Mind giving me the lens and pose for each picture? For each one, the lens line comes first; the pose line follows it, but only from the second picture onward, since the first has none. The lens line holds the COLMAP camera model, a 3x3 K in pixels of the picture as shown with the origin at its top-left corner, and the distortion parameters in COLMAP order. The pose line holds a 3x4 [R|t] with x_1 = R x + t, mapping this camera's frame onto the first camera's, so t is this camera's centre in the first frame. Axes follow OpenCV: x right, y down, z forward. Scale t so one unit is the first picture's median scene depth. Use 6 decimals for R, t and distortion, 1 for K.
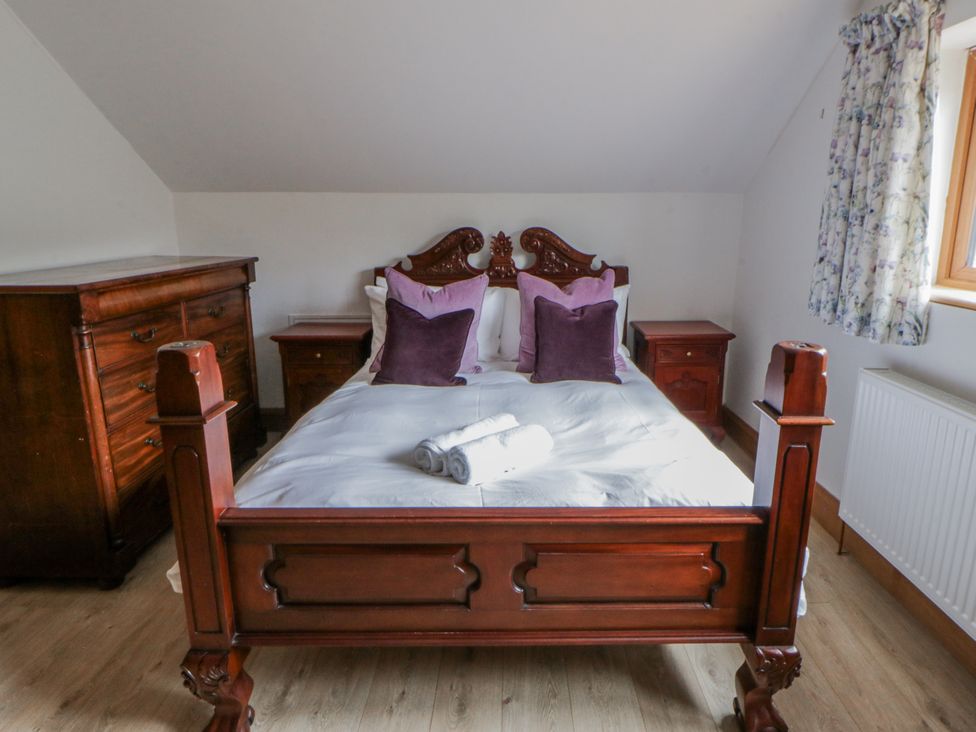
lens RADIAL K [[557.6, 0, 499.9], [0, 557.6, 354.3], [0, 0, 1]] dist [0.003227, -0.015883]
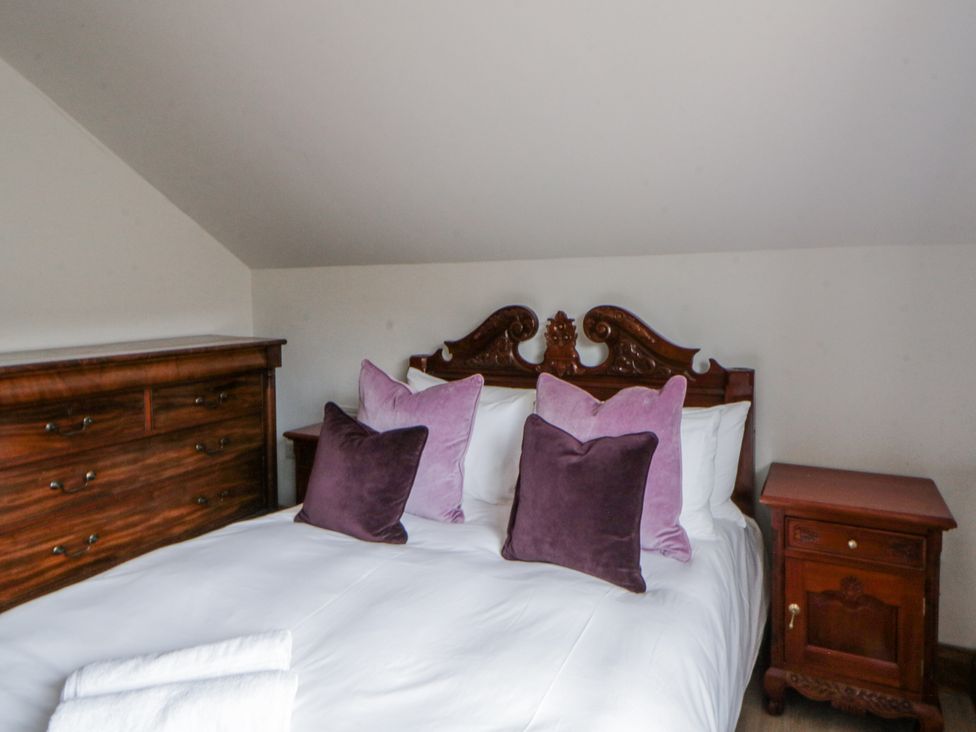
lens RADIAL K [[627.8, 0, 453.5], [0, 627.8, 334.9], [0, 0, 1]] dist [0.003887, -0.000990]
pose [[0.886623, 0.020883, -0.462022, 0.256137], [-0.098185, 0.984708, -0.143908, -0.066834], [0.451951, 0.172956, 0.875115, 0.262145]]
